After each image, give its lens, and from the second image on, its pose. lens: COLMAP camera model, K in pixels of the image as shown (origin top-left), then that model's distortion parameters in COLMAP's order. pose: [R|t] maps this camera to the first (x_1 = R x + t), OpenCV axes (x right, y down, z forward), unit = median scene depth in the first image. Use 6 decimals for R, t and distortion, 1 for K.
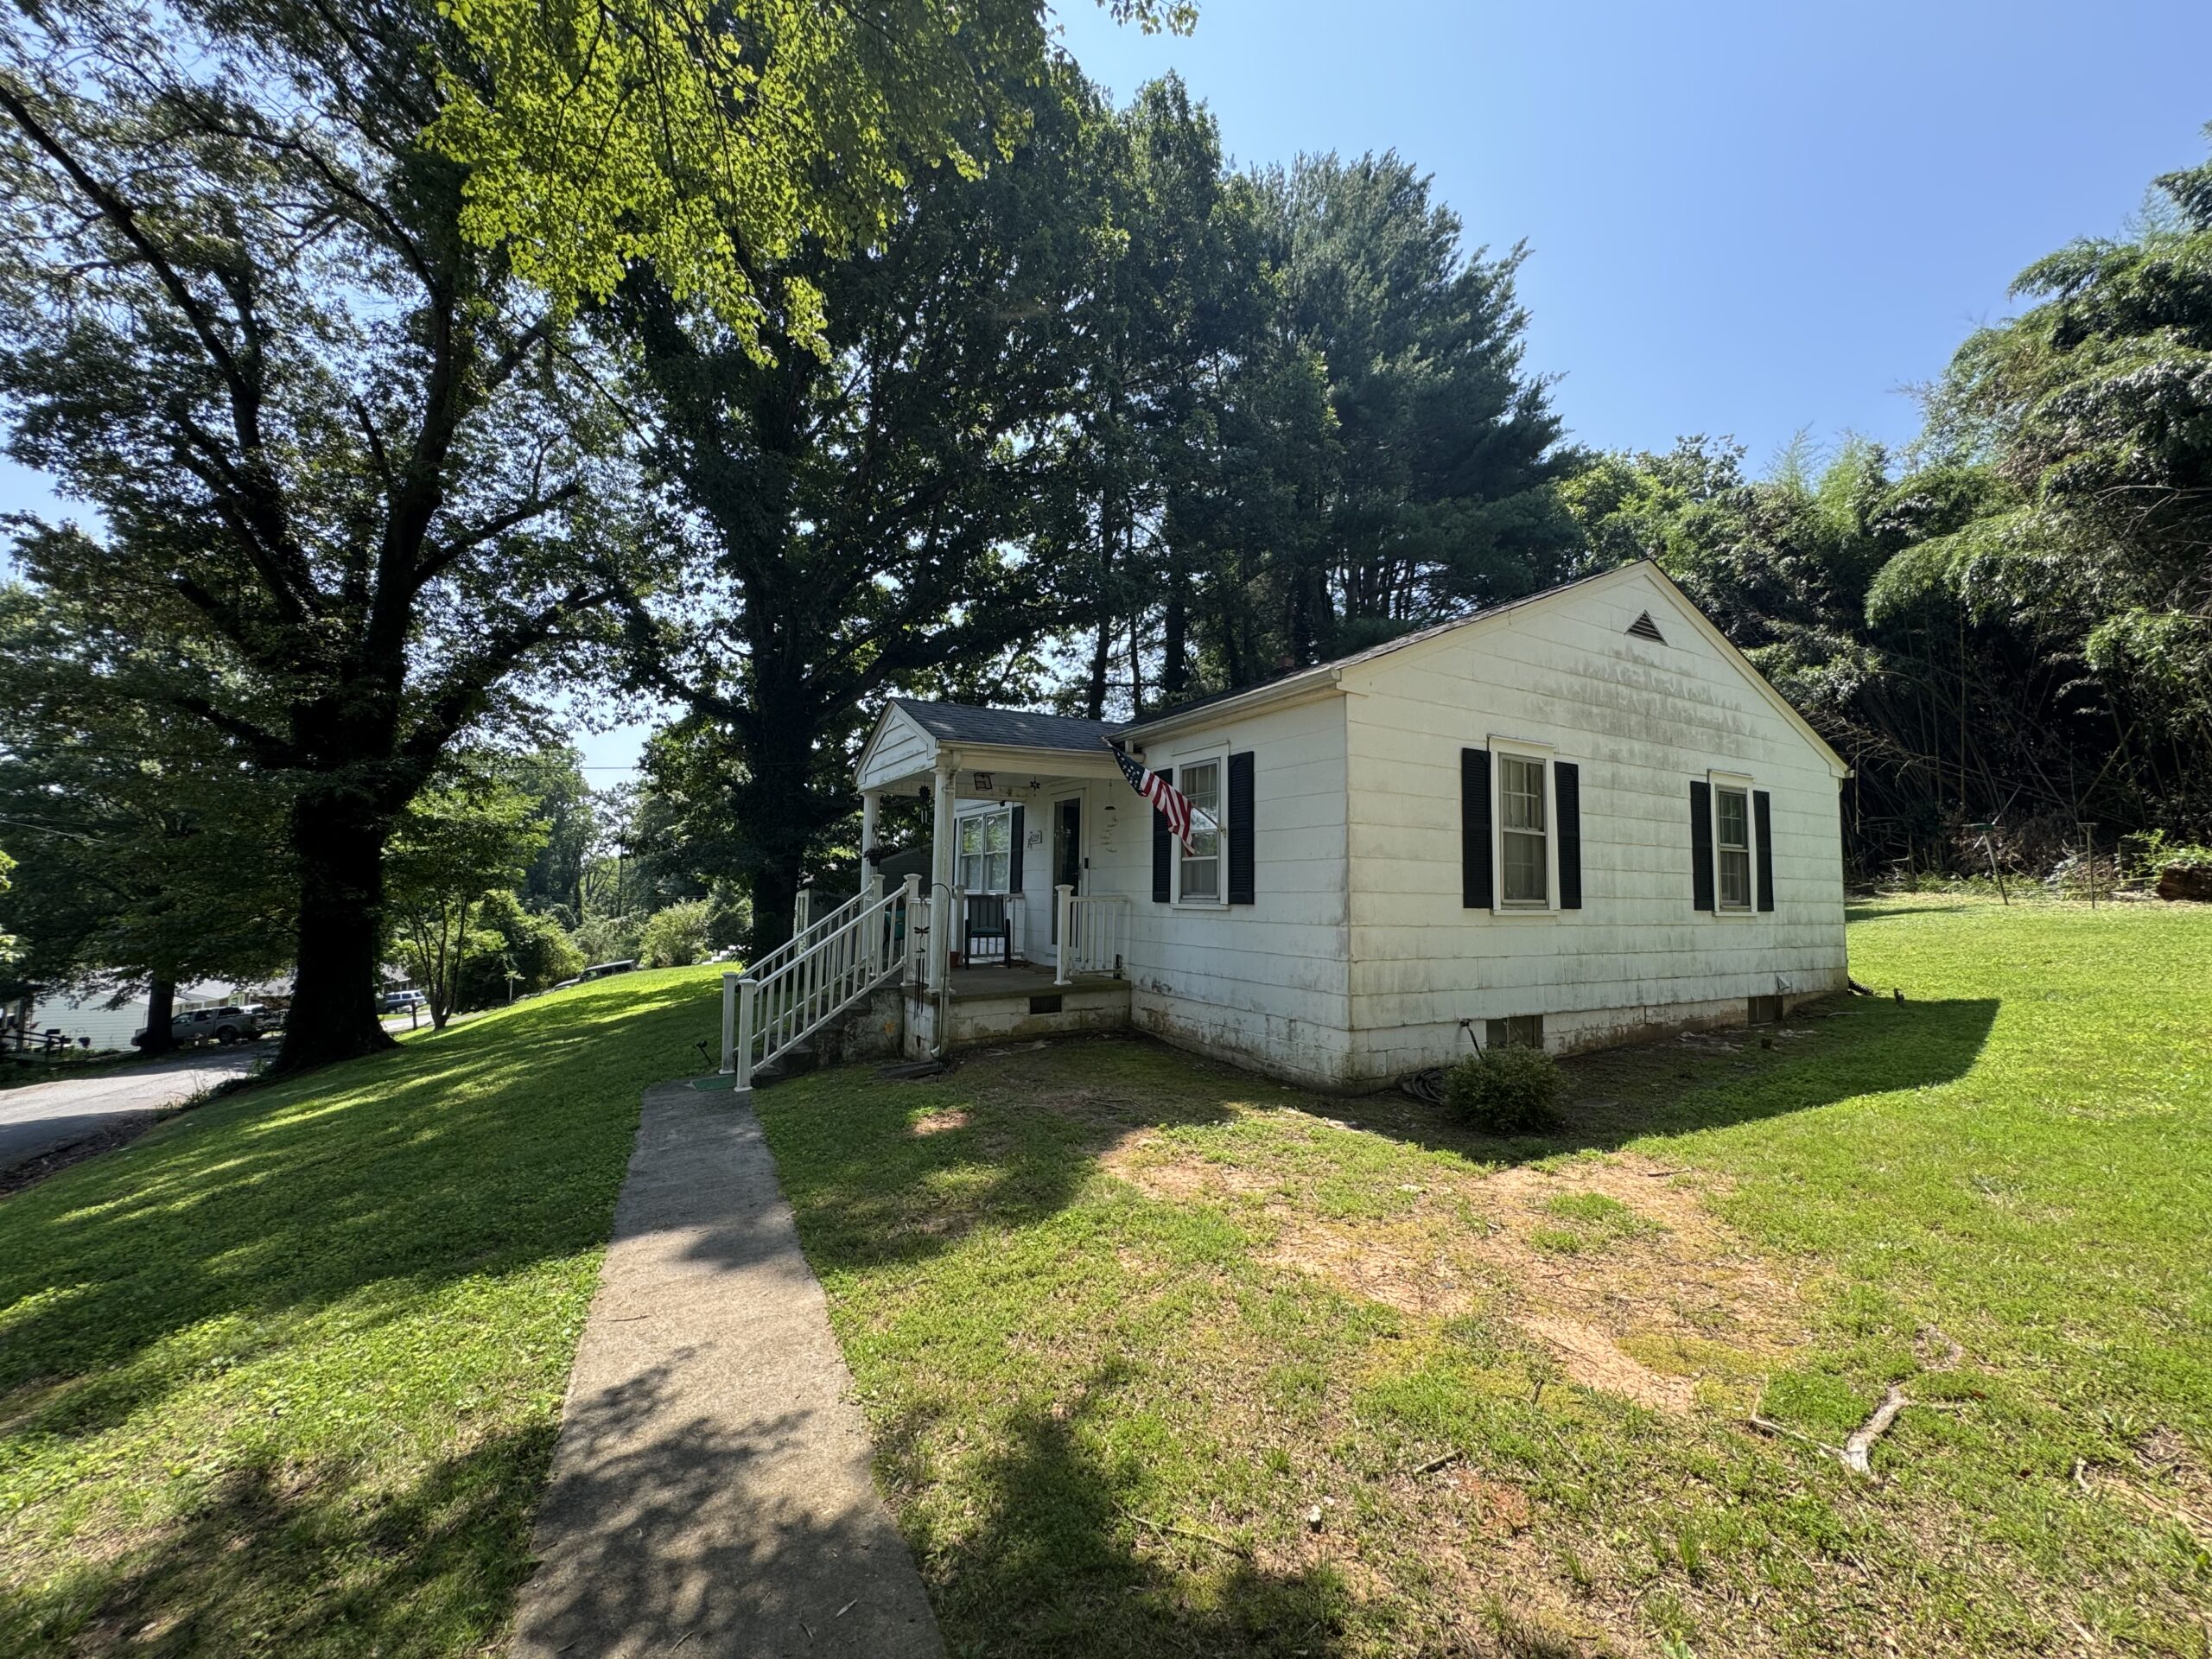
lens RADIAL K [[883.0, 0, 1105.2], [0, 883.0, 825.1], [0, 0, 1]] dist [-0.003614, -0.000142]
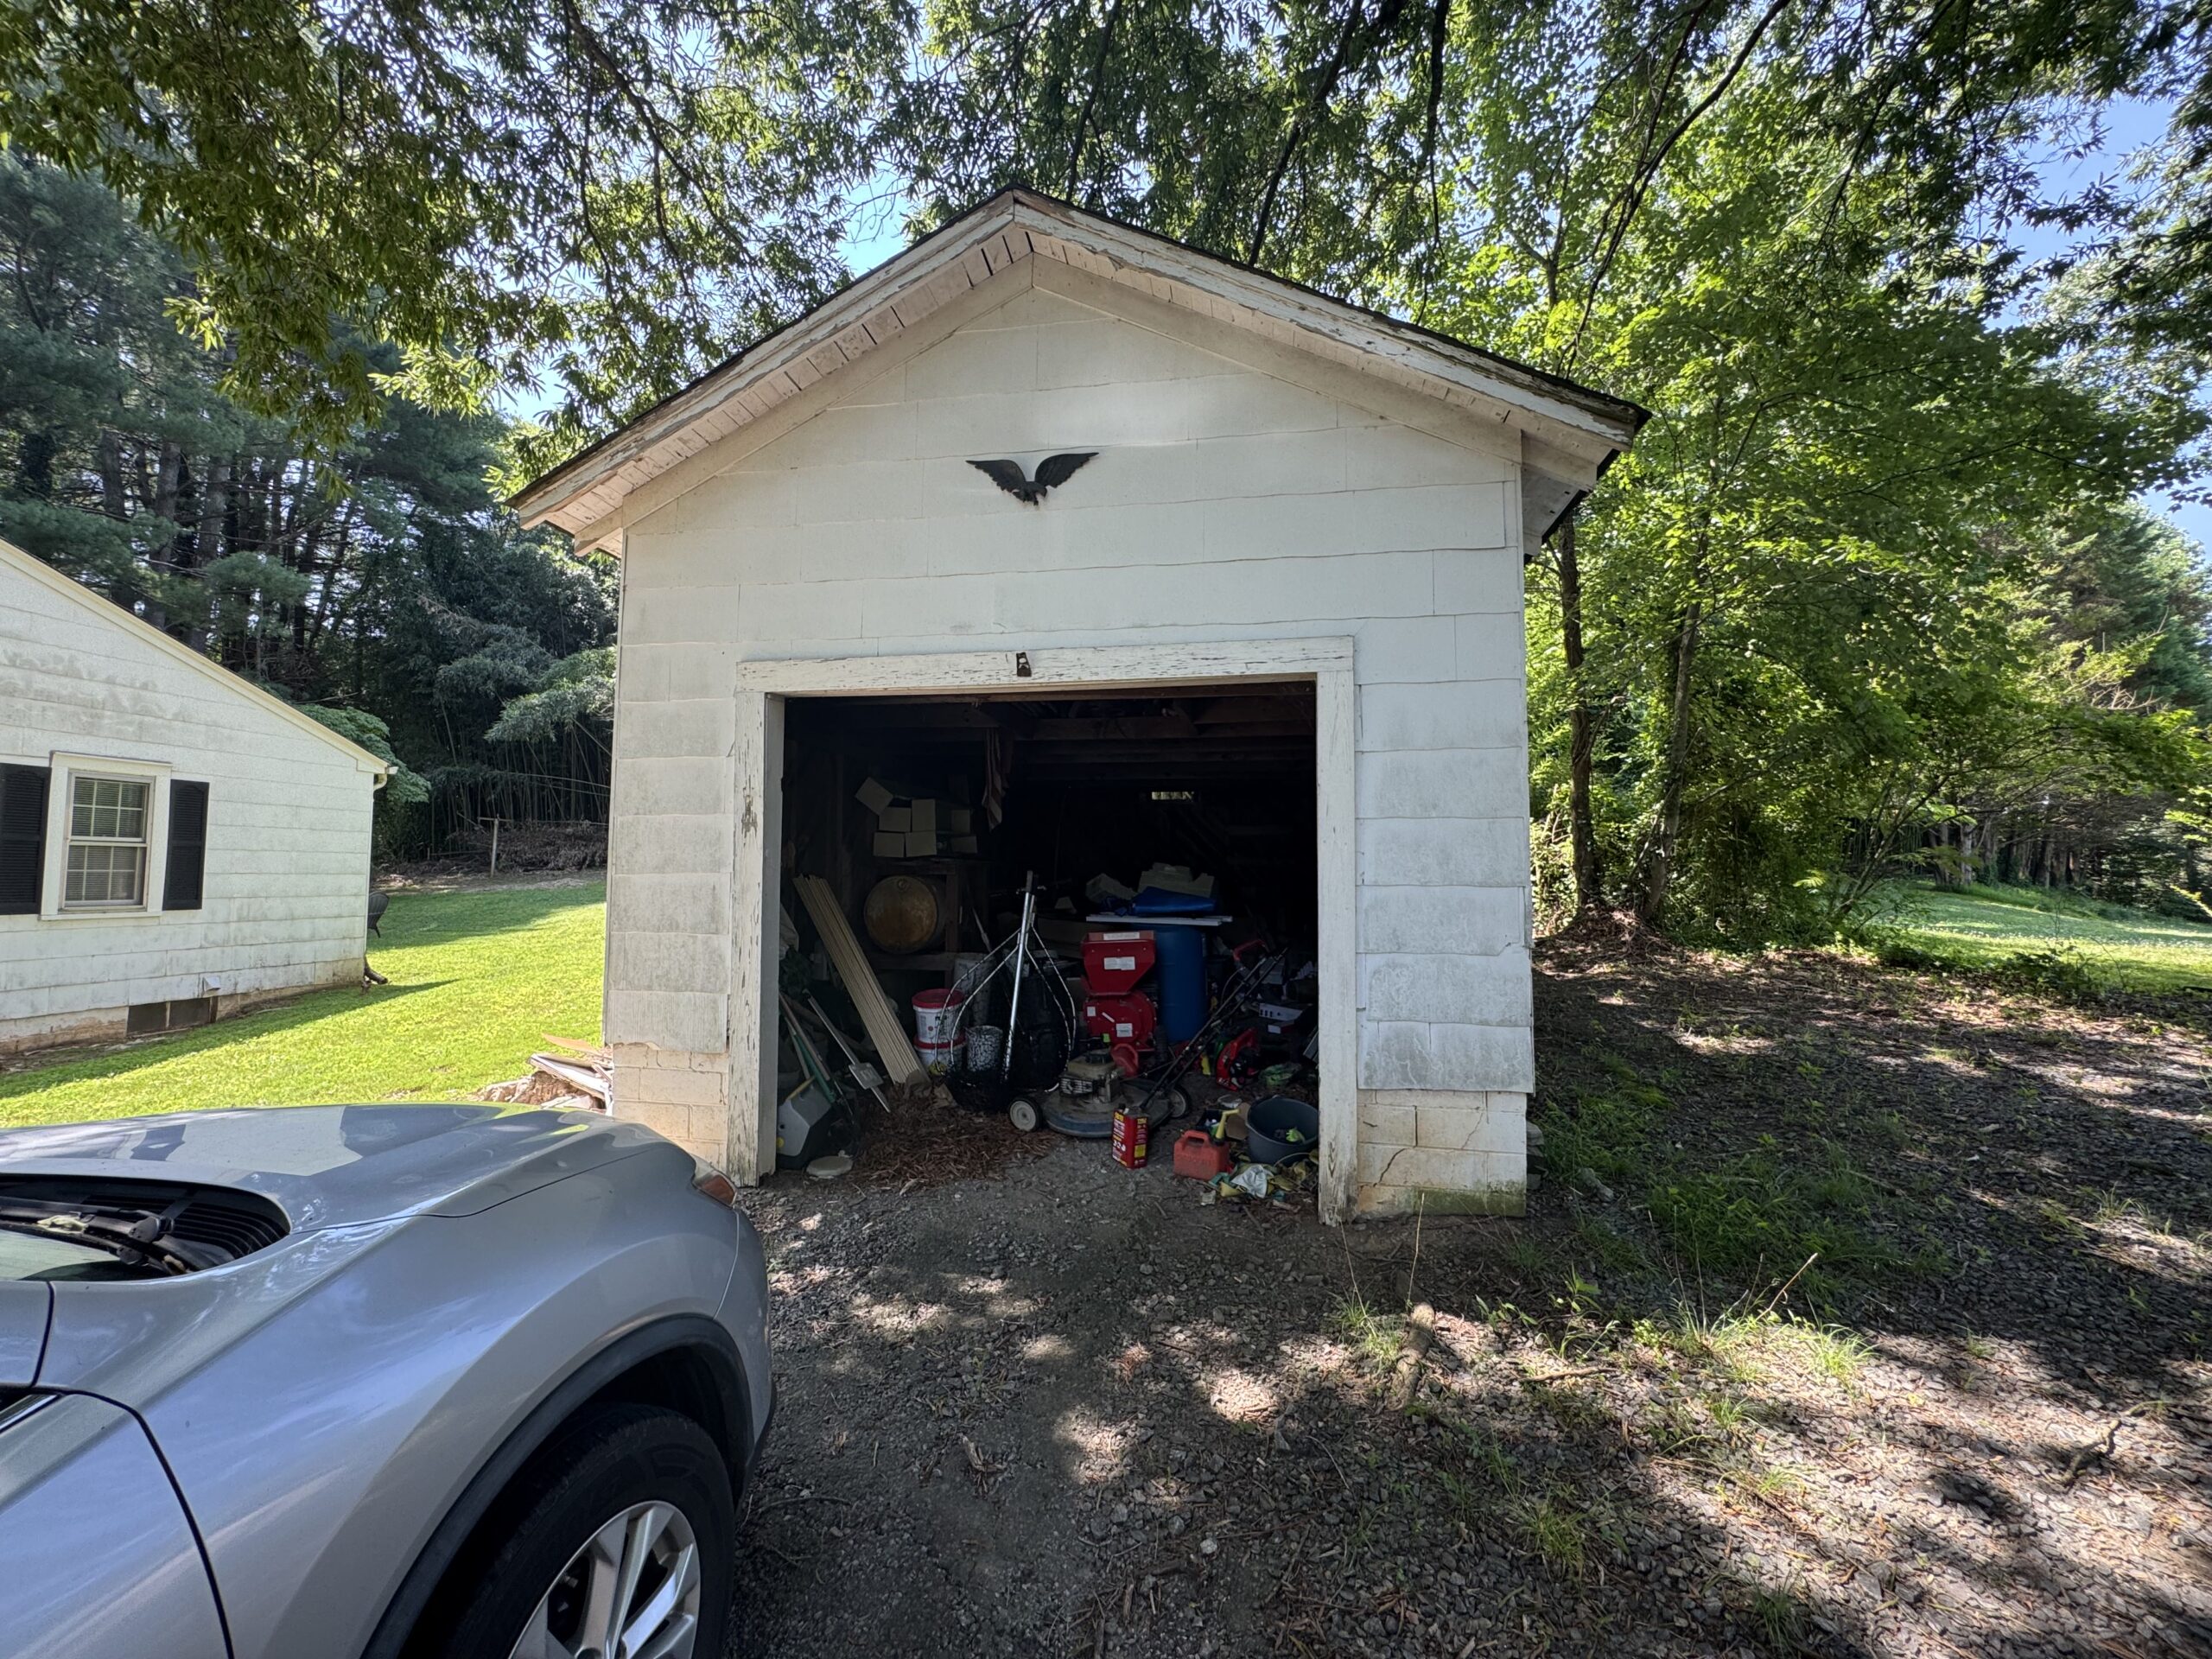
lens RADIAL K [[883.0, 0, 1096.7], [0, 883.0, 831.8], [0, 0, 1]] dist [-0.003614, -0.000142]
pose [[0.620844, 0.029873, 0.783365, 0.650863], [-0.061530, 0.998048, 0.010705, -0.056321], [-0.781516, -0.054846, 0.621470, -0.342319]]
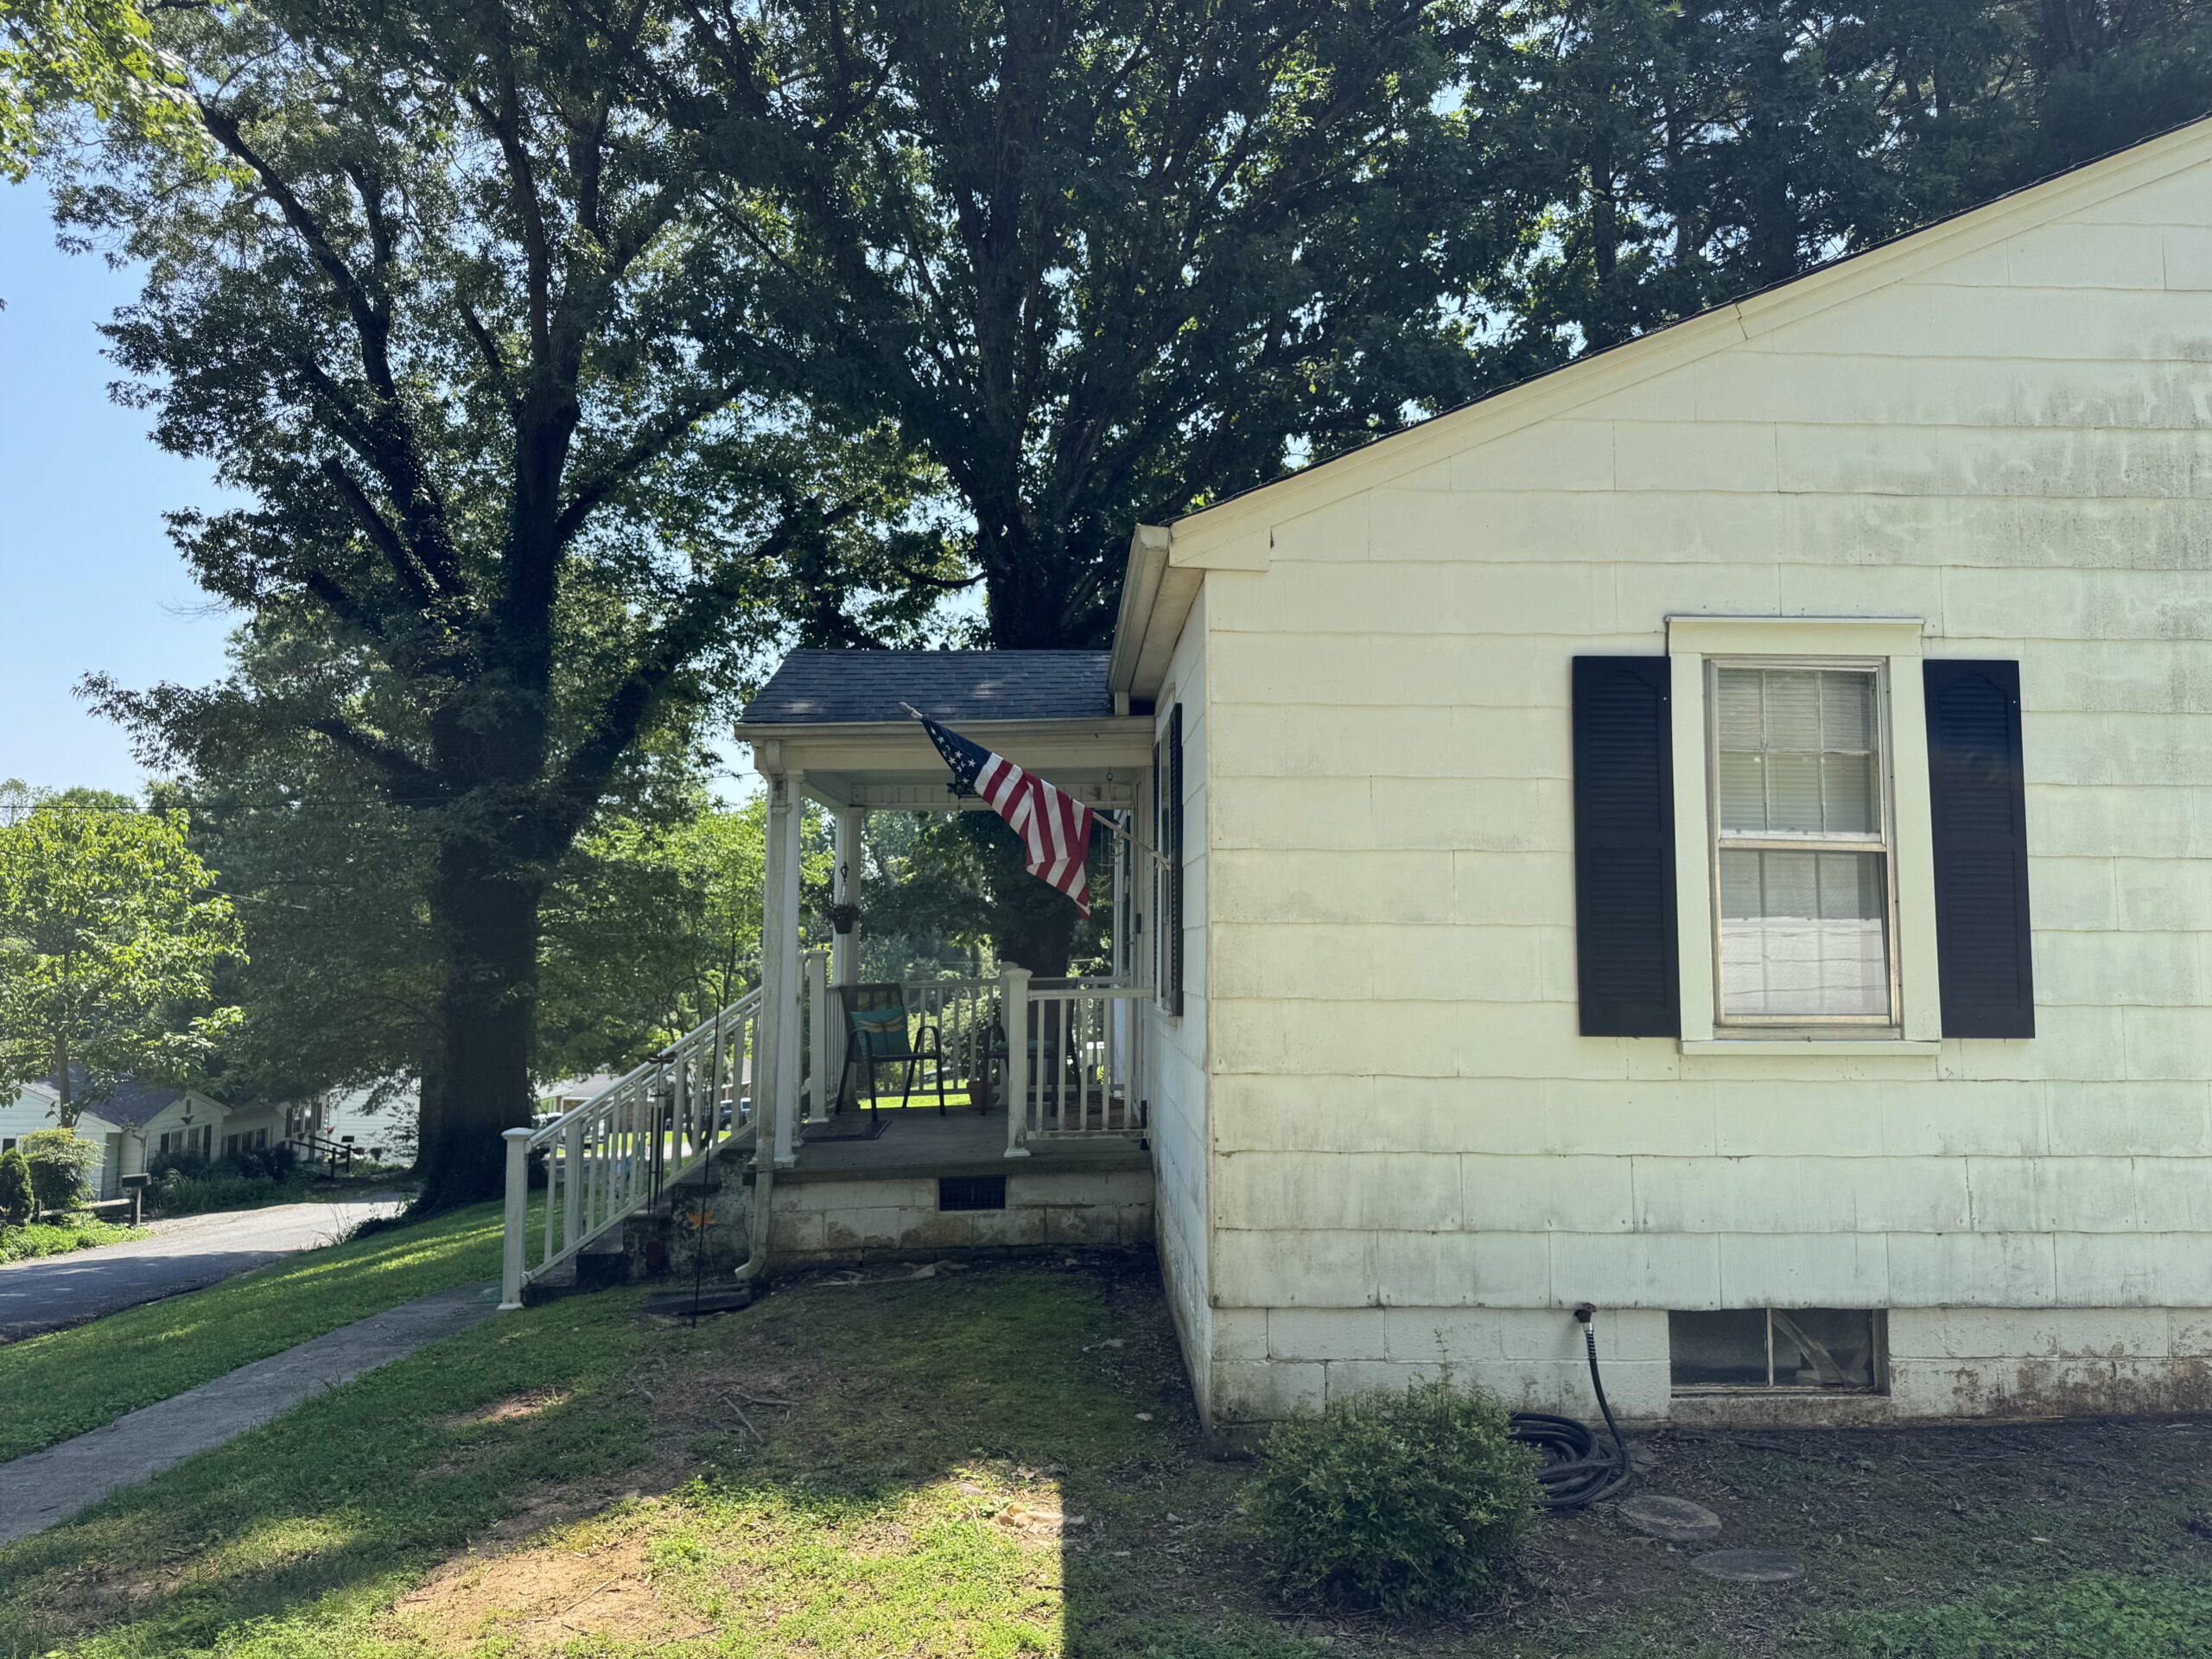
lens RADIAL K [[1555.6, 0, 1122.8], [0, 1555.6, 810.7], [0, 0, 1]] dist [0.068346, -0.082269]
pose [[0.887218, -0.050685, -0.458557, 0.442424], [0.045455, 0.998714, -0.022441, -0.004757], [0.459105, -0.000933, 0.888382, 0.185746]]
